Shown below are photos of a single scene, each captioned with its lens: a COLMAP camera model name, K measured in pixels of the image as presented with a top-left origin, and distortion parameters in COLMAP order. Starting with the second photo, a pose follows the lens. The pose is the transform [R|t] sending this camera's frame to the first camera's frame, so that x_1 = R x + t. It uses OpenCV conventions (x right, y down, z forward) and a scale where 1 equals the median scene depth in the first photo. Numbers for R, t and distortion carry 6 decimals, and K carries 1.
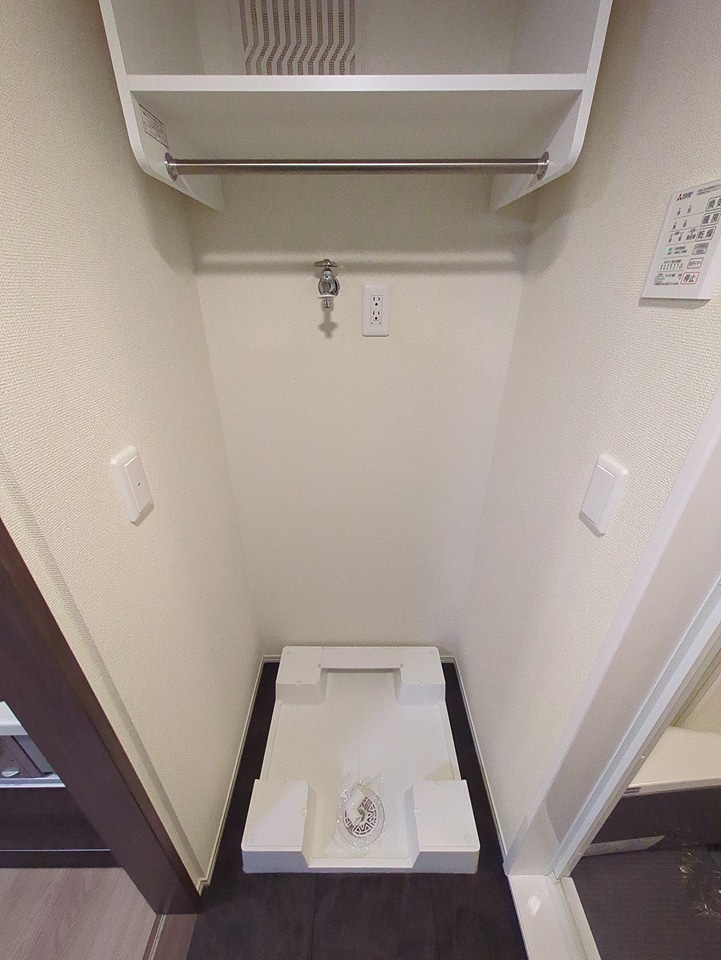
lens RADIAL K [[373.5, 0, 358.9], [0, 373.5, 482.4], [0, 0, 1]] dist [0.001757, 0.000150]
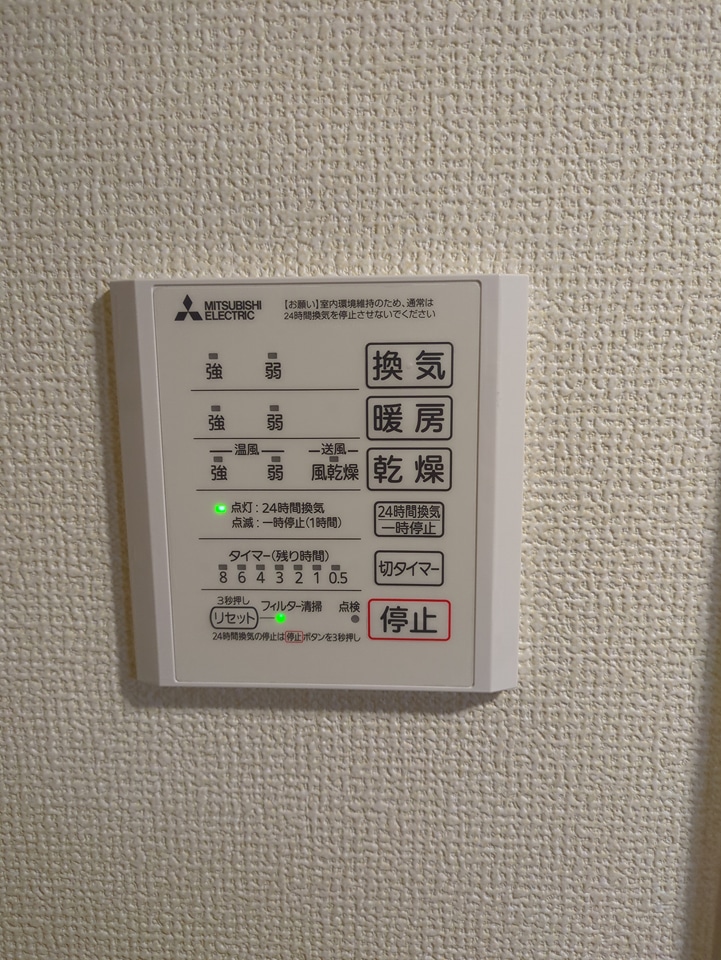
lens RADIAL K [[373.5, 0, 360.7], [0, 373.5, 483.4], [0, 0, 1]] dist [0.001757, 0.000150]
pose [[0.027721, -0.083313, 0.996138, 0.638263], [0.464403, 0.883523, 0.060971, -0.645626], [-0.885190, 0.460920, 0.063183, 0.958519]]
